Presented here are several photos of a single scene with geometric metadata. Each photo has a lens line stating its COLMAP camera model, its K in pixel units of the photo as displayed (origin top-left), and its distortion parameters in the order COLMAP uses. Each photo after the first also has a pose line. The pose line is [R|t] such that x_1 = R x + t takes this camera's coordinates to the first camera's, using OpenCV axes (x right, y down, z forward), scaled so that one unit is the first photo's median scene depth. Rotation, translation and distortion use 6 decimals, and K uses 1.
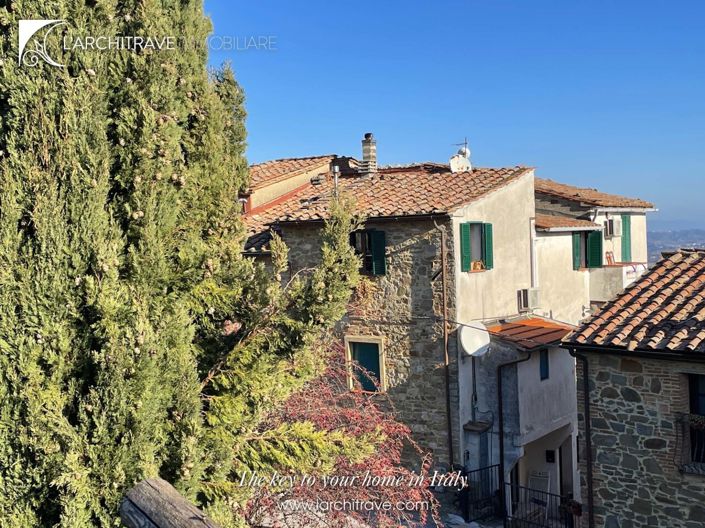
lens RADIAL K [[957.7, 0, 352.5], [0, 957.7, 264.0], [0, 0, 1]] dist [0.006273, 0.006014]
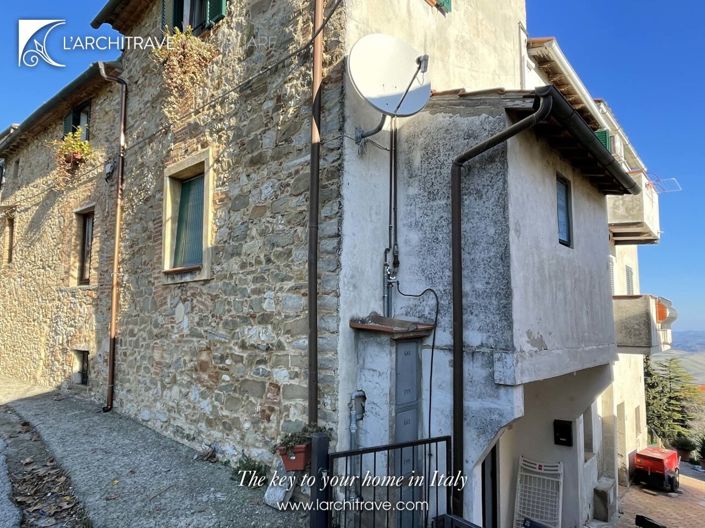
lens RADIAL K [[496.1, 0, 352.5], [0, 496.1, 264.0], [0, 0, 1]] dist [-0.000082, 0.000003]
pose [[0.995076, 0.035312, -0.092608, 0.131473], [-0.047802, 0.989510, -0.136324, 0.172308], [0.086823, 0.140079, 0.986326, 0.806591]]
